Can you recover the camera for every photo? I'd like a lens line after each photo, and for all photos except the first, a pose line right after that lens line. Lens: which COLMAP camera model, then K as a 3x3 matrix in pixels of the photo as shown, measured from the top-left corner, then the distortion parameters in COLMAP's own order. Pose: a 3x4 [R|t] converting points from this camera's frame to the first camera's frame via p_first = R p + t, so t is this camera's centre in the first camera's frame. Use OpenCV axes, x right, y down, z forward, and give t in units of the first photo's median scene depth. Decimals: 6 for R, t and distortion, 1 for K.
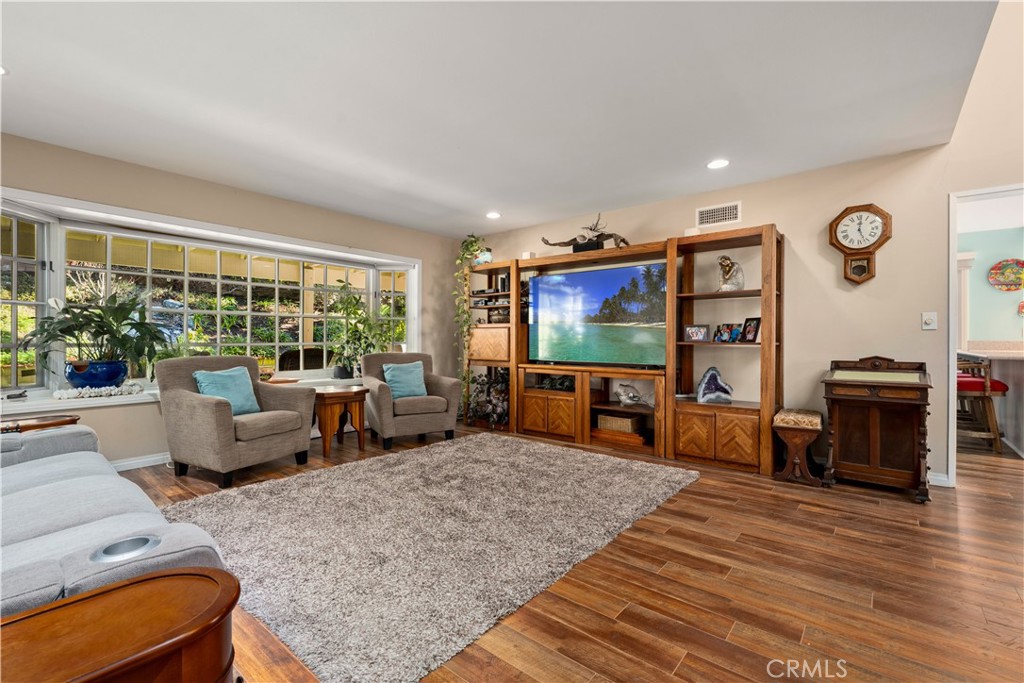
lens RADIAL K [[448.3, 0, 508.4], [0, 448.3, 342.7], [0, 0, 1]] dist [-0.006761, -0.000688]
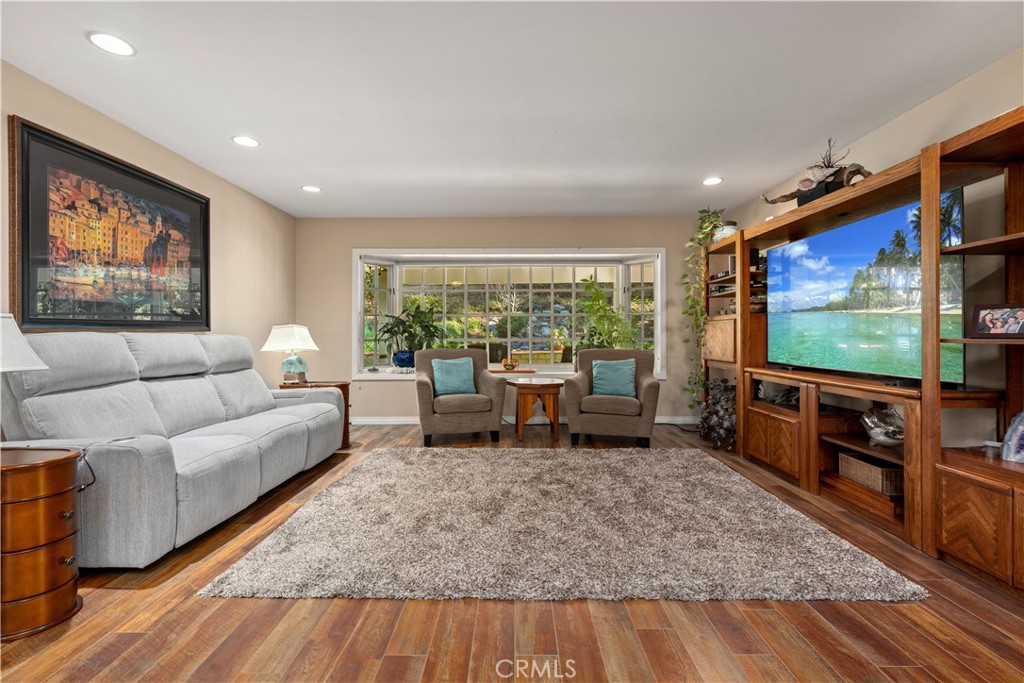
lens RADIAL K [[448.3, 0, 510.9], [0, 448.3, 335.9], [0, 0, 1]] dist [-0.006761, -0.000688]
pose [[0.634529, -0.003428, -0.772892, 0.464202], [-0.000942, 0.999986, -0.005209, -0.001506], [0.772899, 0.004033, 0.634516, 0.273931]]
